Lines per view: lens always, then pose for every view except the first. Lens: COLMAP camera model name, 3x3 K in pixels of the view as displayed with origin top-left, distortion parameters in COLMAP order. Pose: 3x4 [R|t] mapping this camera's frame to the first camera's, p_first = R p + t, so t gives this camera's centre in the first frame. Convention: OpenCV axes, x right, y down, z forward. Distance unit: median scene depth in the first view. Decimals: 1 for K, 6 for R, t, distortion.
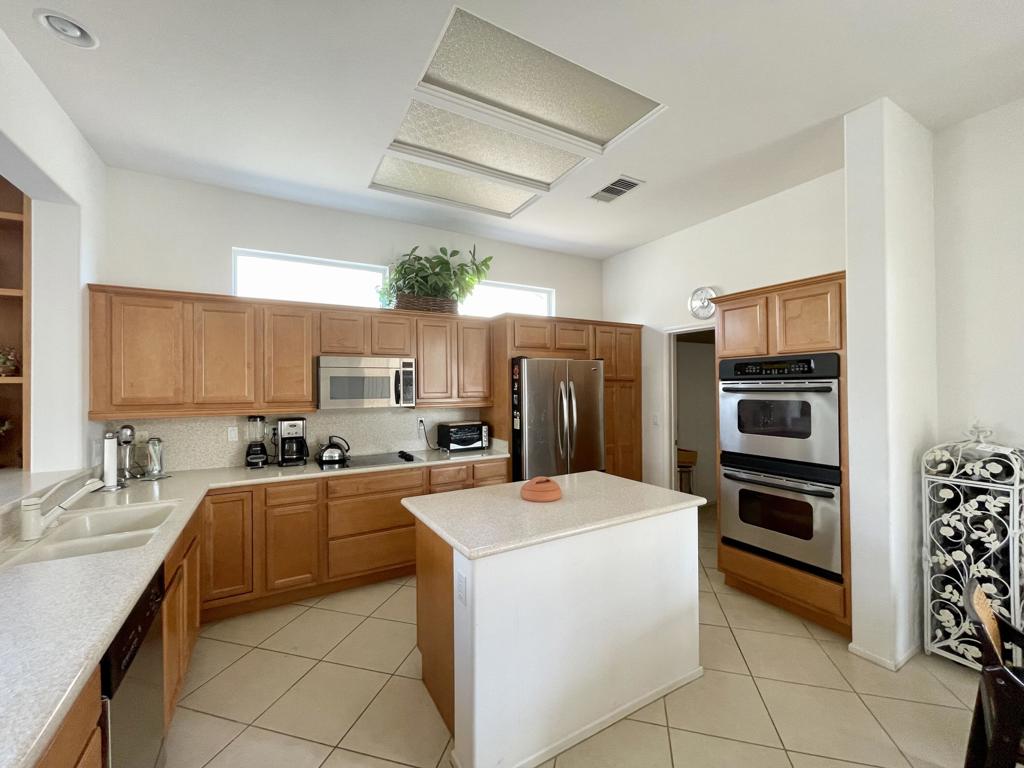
lens RADIAL K [[415.5, 0, 509.9], [0, 415.5, 383.4], [0, 0, 1]] dist [-0.002712, 0.000822]
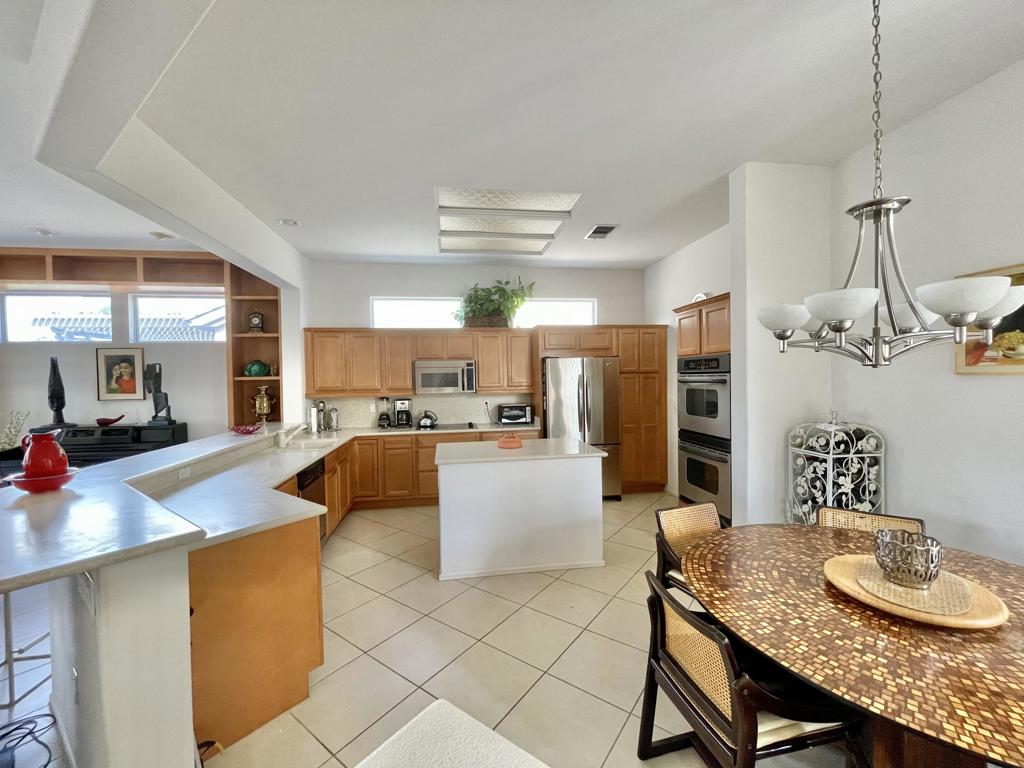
lens RADIAL K [[415.5, 0, 510.3], [0, 415.5, 382.0], [0, 0, 1]] dist [-0.002712, 0.000822]
pose [[0.932193, -0.002351, -0.361953, 0.573495], [0.011730, 0.999650, 0.023717, -0.020911], [0.361770, -0.026355, 0.931895, -0.456256]]
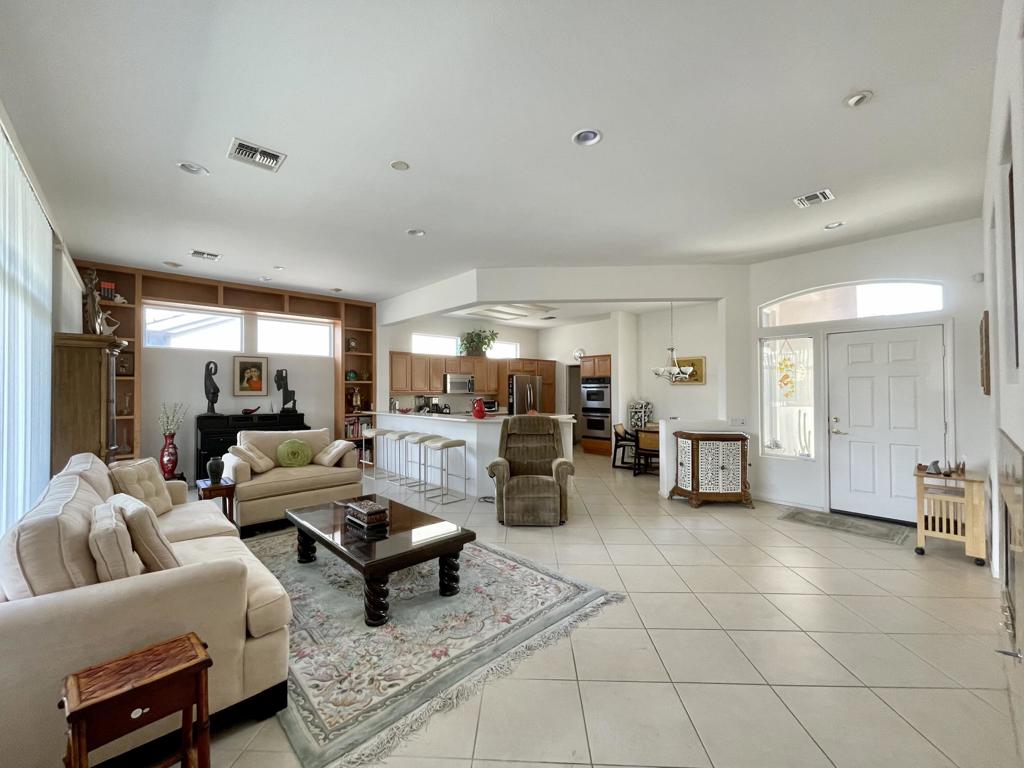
lens RADIAL K [[415.5, 0, 508.0], [0, 415.5, 384.0], [0, 0, 1]] dist [-0.002712, 0.000822]
pose [[0.975863, 0.008576, 0.218213, -0.802695], [-0.007004, 0.999944, -0.007977, 0.022877], [-0.218269, 0.006256, 0.975869, -2.167400]]
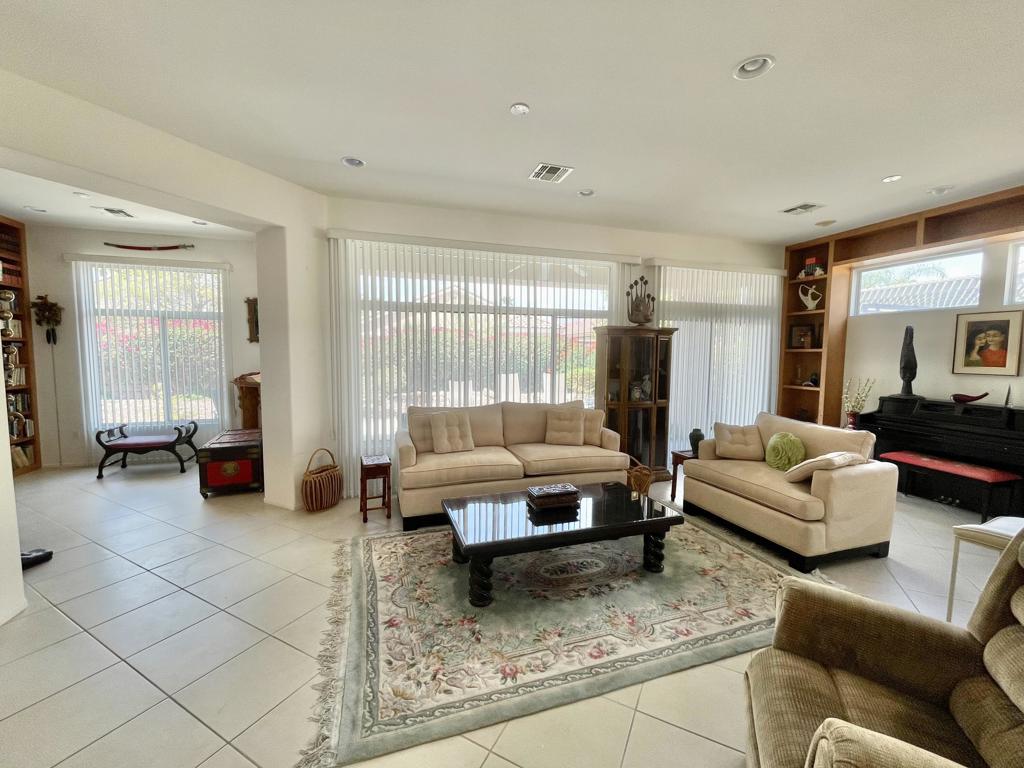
lens RADIAL K [[415.5, 0, 508.5], [0, 415.5, 385.2], [0, 0, 1]] dist [-0.002712, 0.000822]
pose [[-0.214739, 0.080967, -0.973310, 0.180518], [0.002842, 0.996605, 0.082278, -0.010800], [0.976667, 0.014902, -0.214240, -0.783125]]
